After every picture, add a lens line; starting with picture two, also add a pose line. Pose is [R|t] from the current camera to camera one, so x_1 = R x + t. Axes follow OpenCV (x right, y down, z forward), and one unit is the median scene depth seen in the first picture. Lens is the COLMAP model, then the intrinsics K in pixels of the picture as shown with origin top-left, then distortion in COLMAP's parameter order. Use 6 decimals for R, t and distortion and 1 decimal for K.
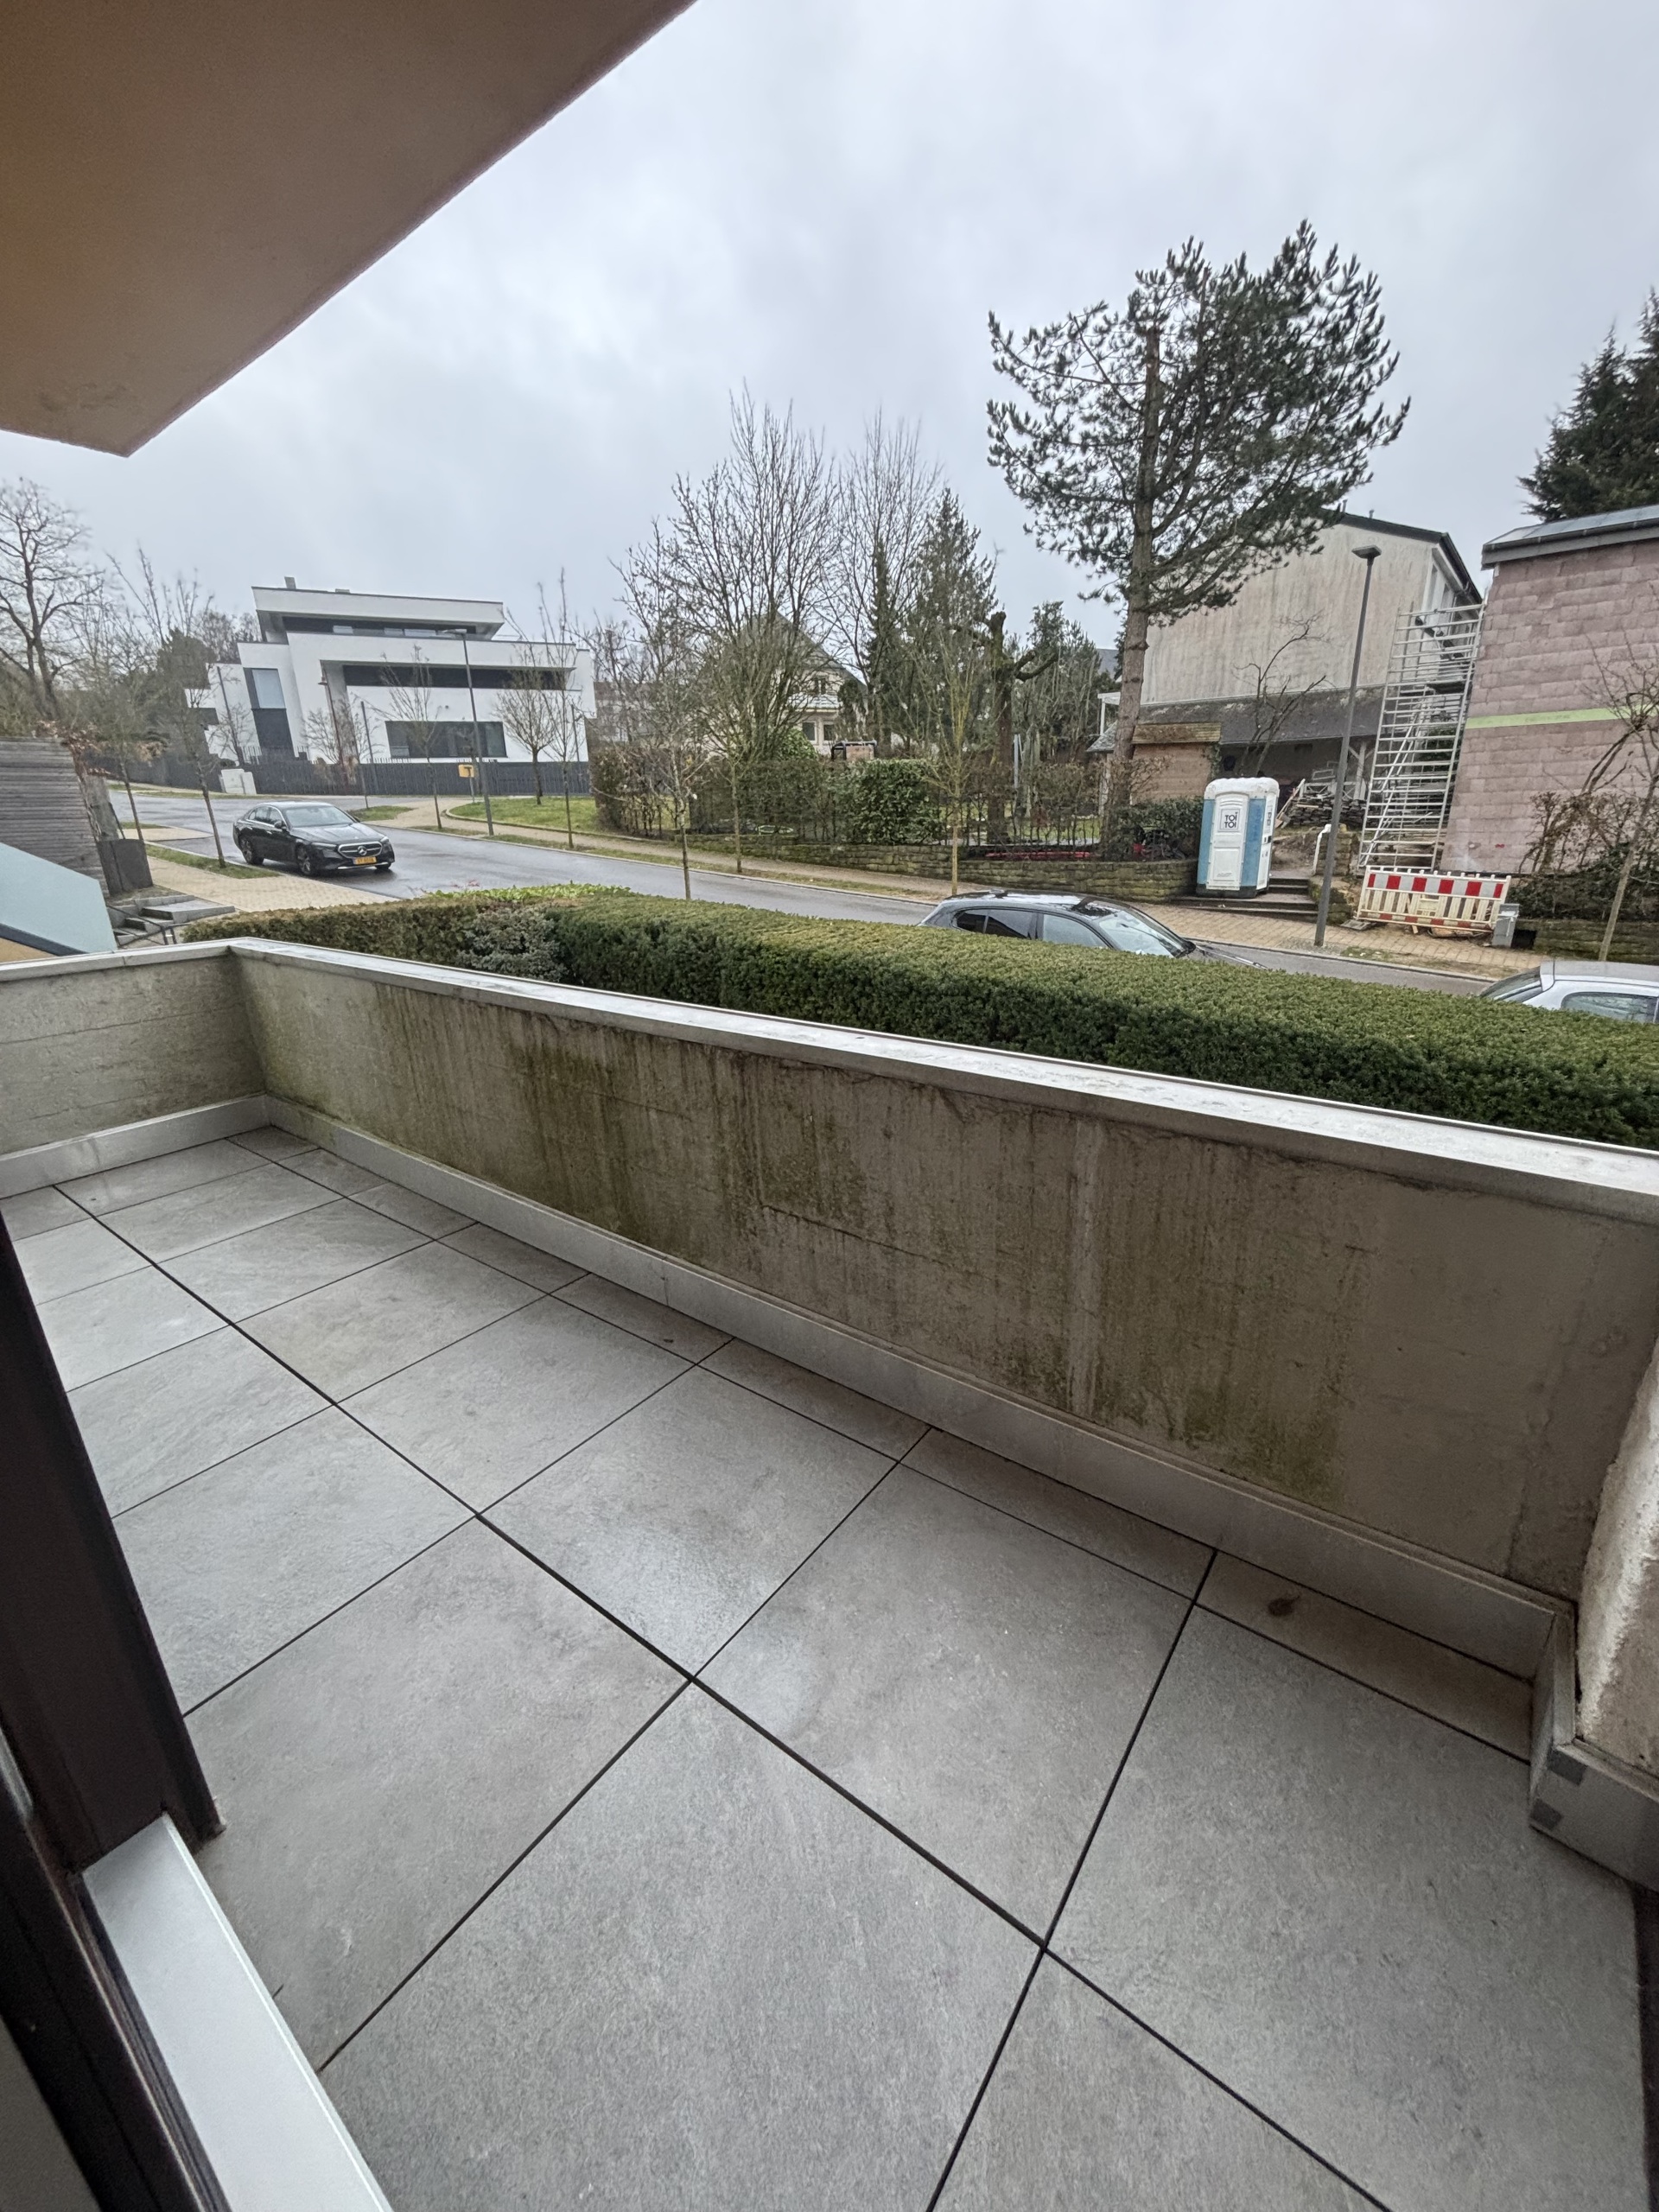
lens RADIAL K [[888.0, 0, 832.4], [0, 888.0, 1109.0], [0, 0, 1]] dist [-0.001743, 0.001699]
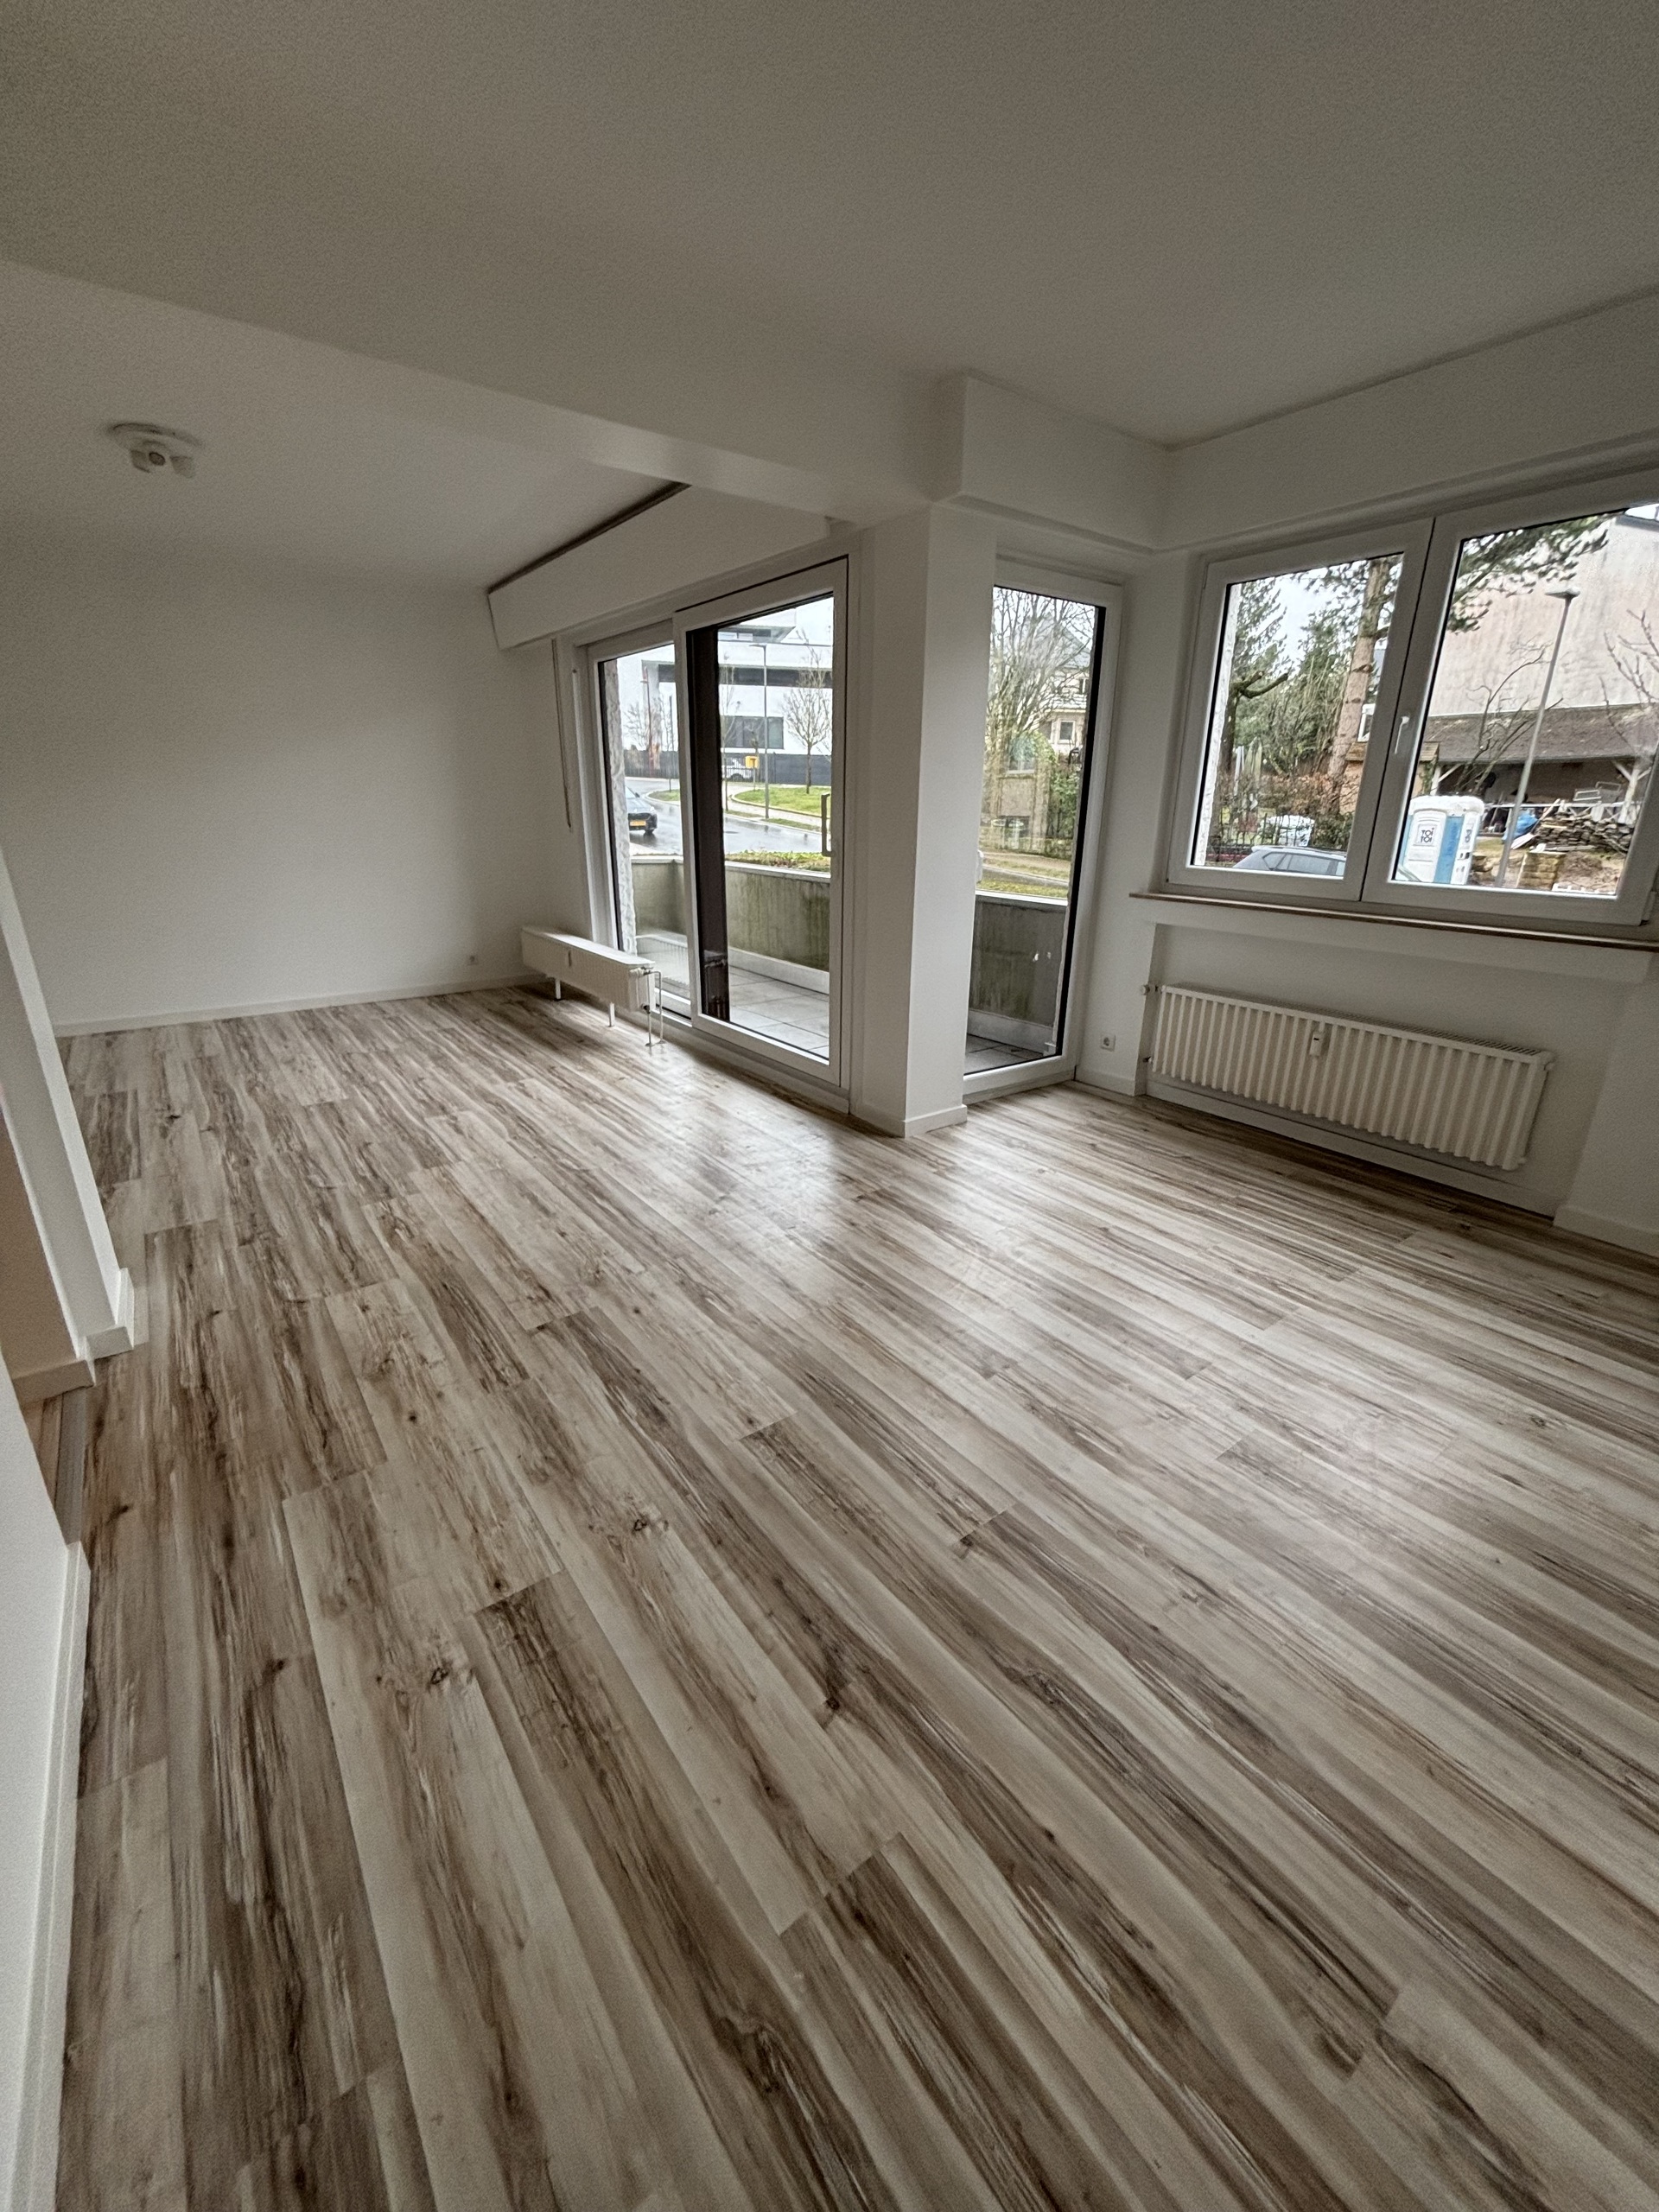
lens RADIAL K [[888.0, 0, 831.8], [0, 888.0, 1110.8], [0, 0, 1]] dist [-0.001743, 0.001699]
pose [[0.961993, 0.126559, -0.241974, 0.027675], [-0.124738, 0.991925, 0.022894, 0.032297], [0.242917, 0.008160, 0.970013, -0.097899]]
